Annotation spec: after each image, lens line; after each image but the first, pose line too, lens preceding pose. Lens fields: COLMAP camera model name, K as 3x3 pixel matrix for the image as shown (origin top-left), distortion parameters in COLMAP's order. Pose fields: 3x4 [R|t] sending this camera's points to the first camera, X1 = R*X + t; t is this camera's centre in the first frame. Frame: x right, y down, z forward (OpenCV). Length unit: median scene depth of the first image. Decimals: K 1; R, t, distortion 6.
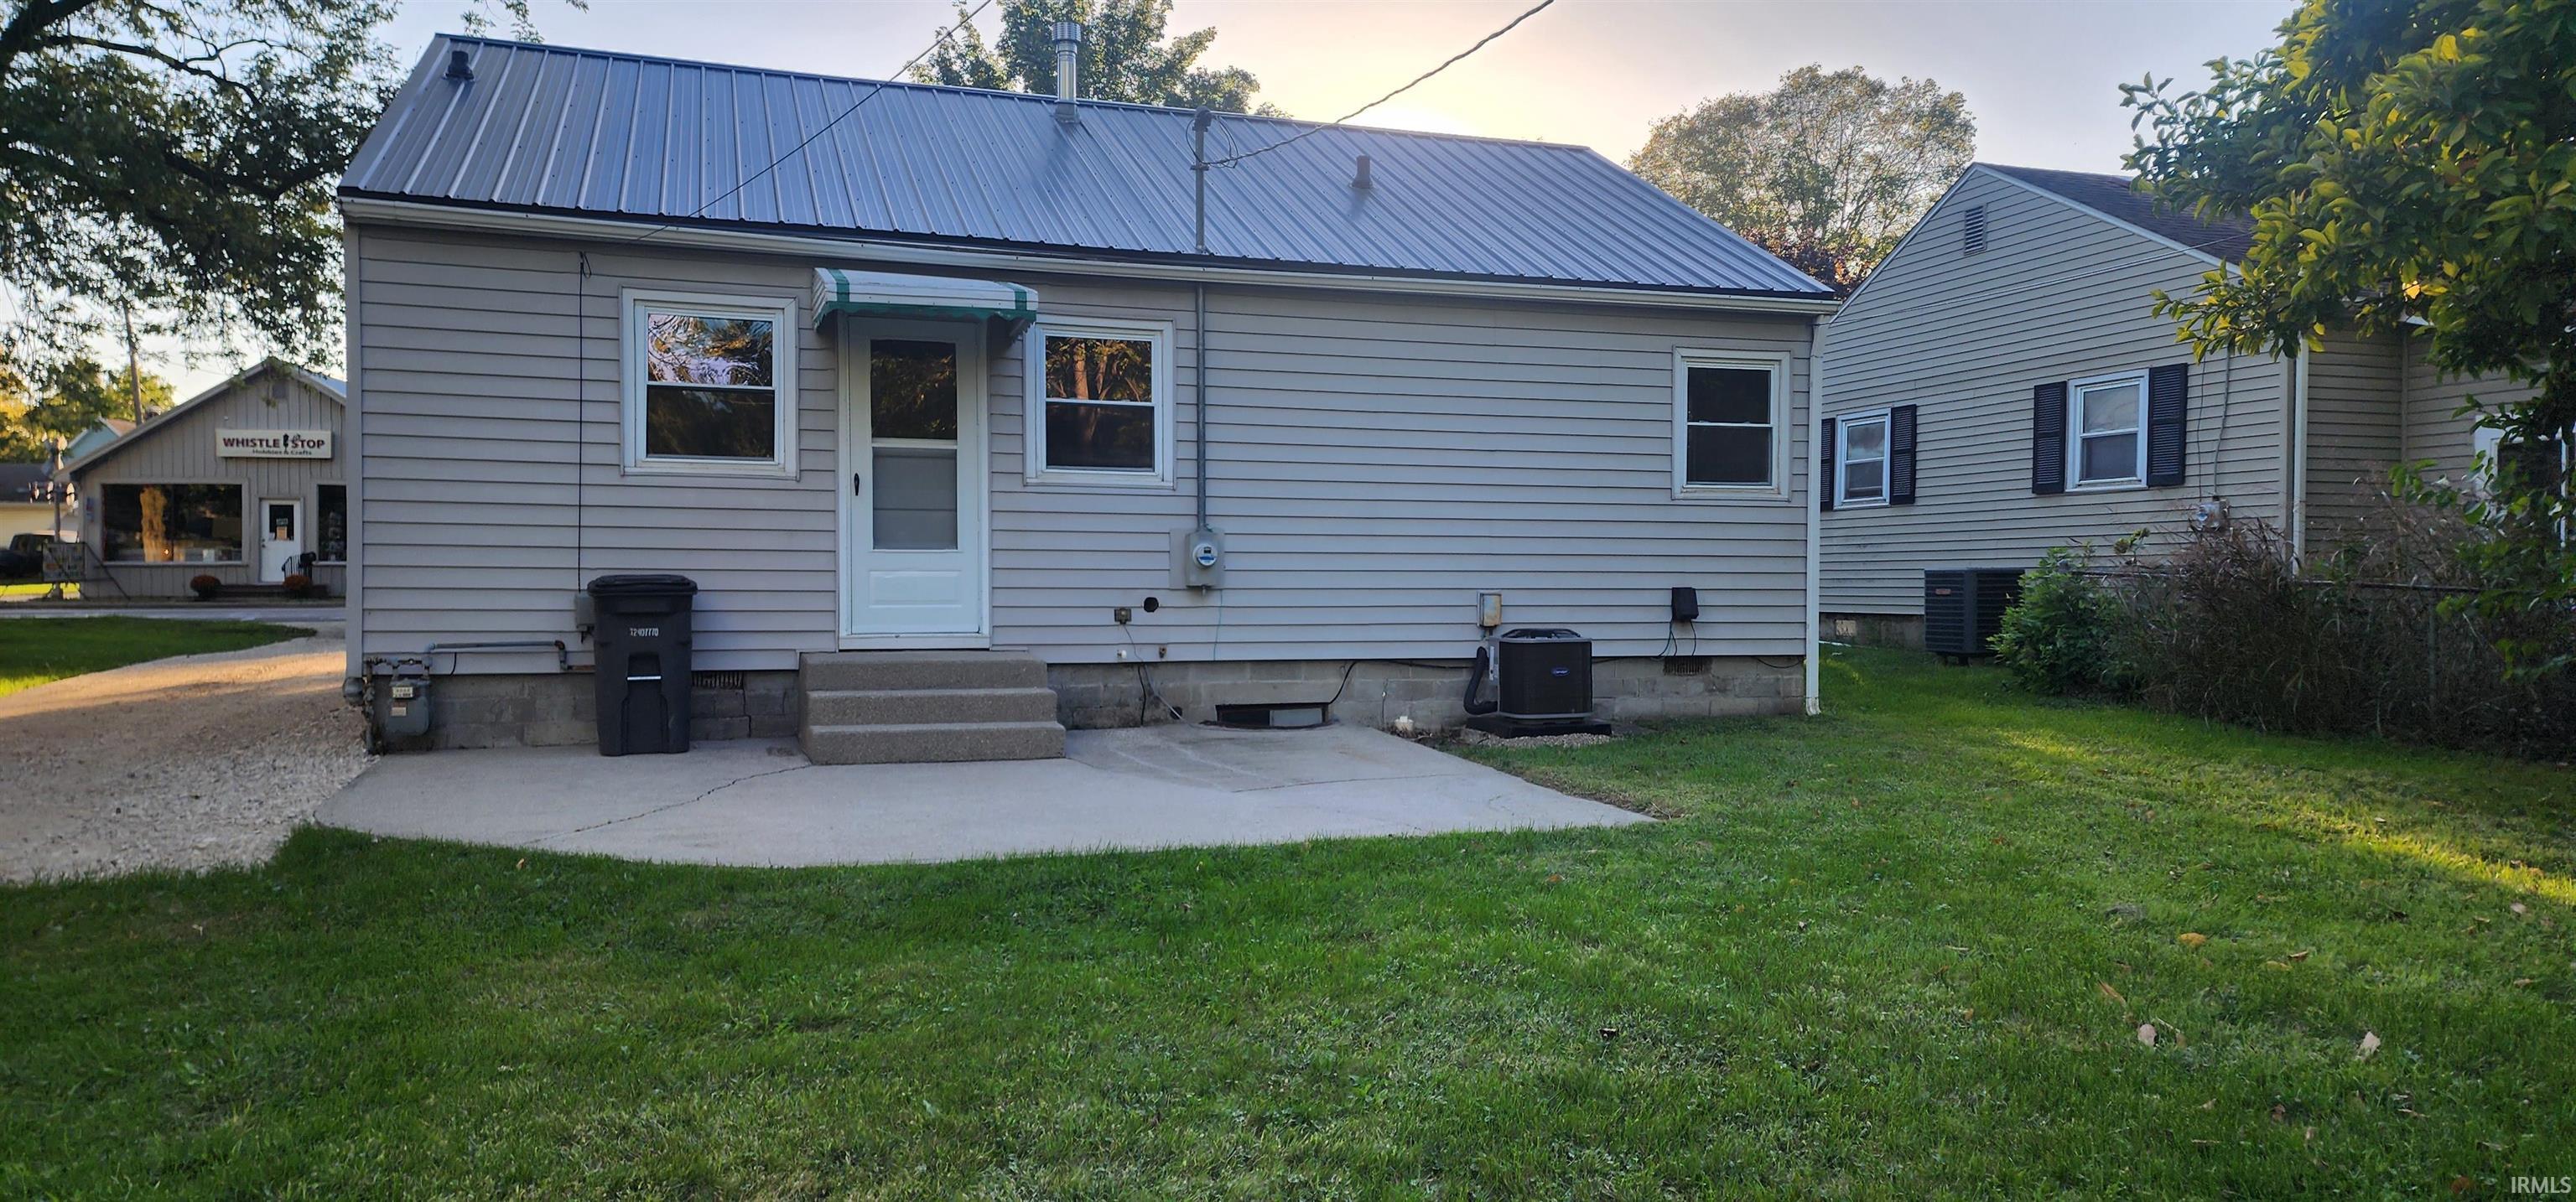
lens RADIAL K [[1725.2, 0, 1288.0], [0, 1725.2, 601.0], [0, 0, 1]] dist [0.209883, -0.315511]
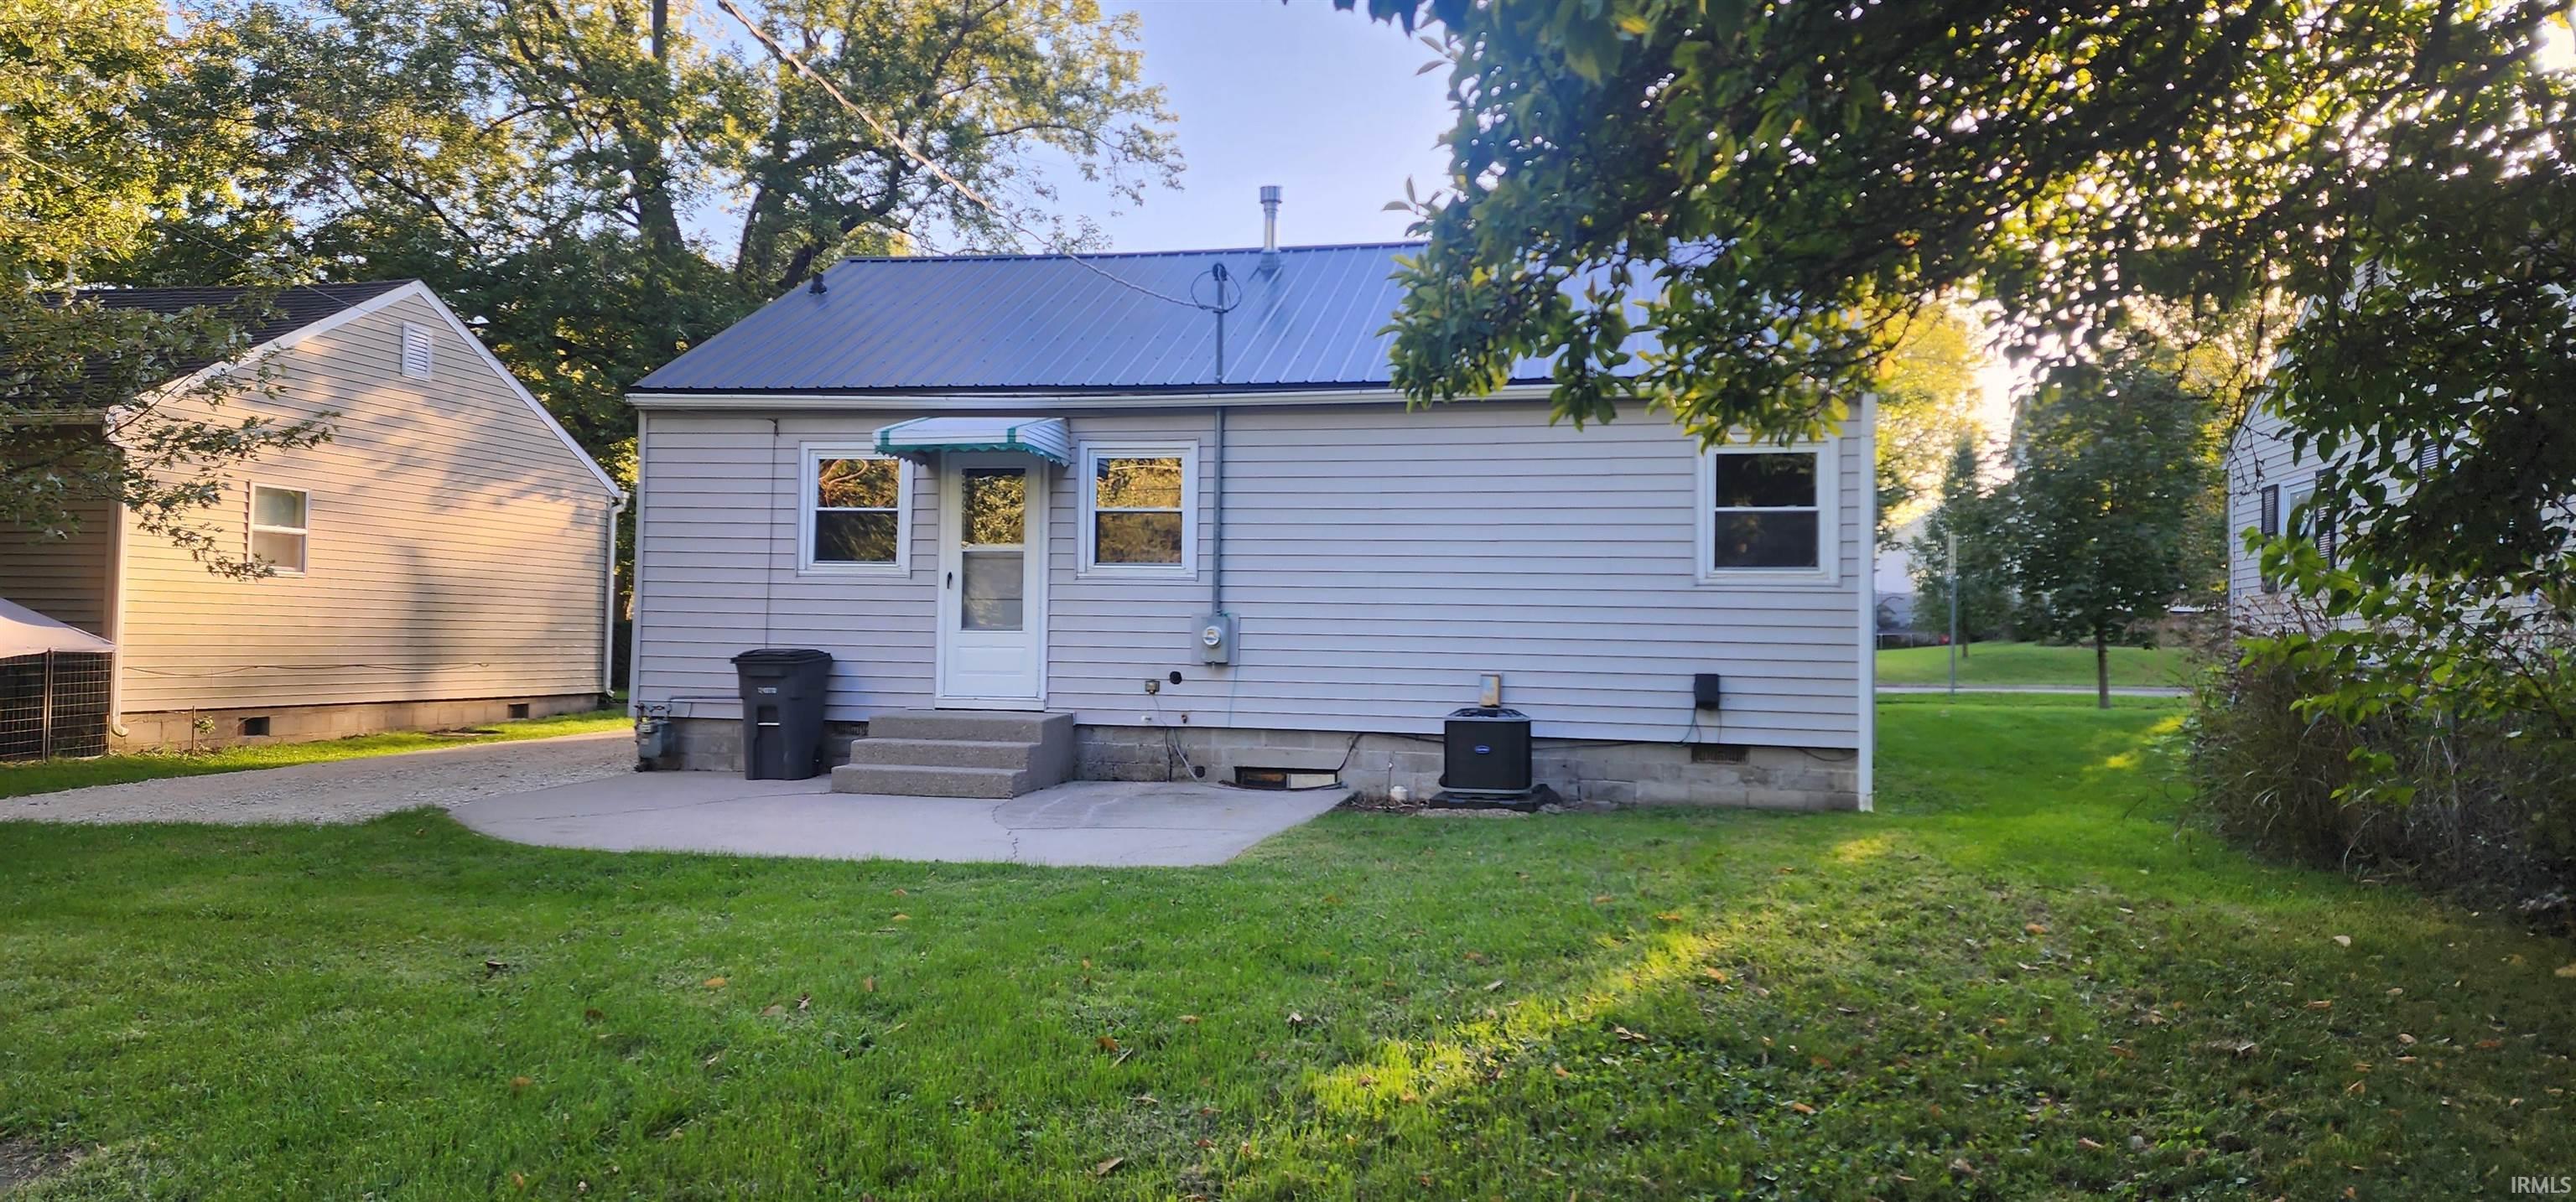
lens RADIAL K [[1725.2, 0, 1288.0], [0, 1725.2, 601.0], [0, 0, 1]] dist [0.209883, -0.315511]
pose [[0.855723, -0.002624, -0.517428, 0.595841], [-0.021051, 0.998983, -0.039881, -0.005026], [0.517006, 0.045020, 0.854797, 0.026984]]
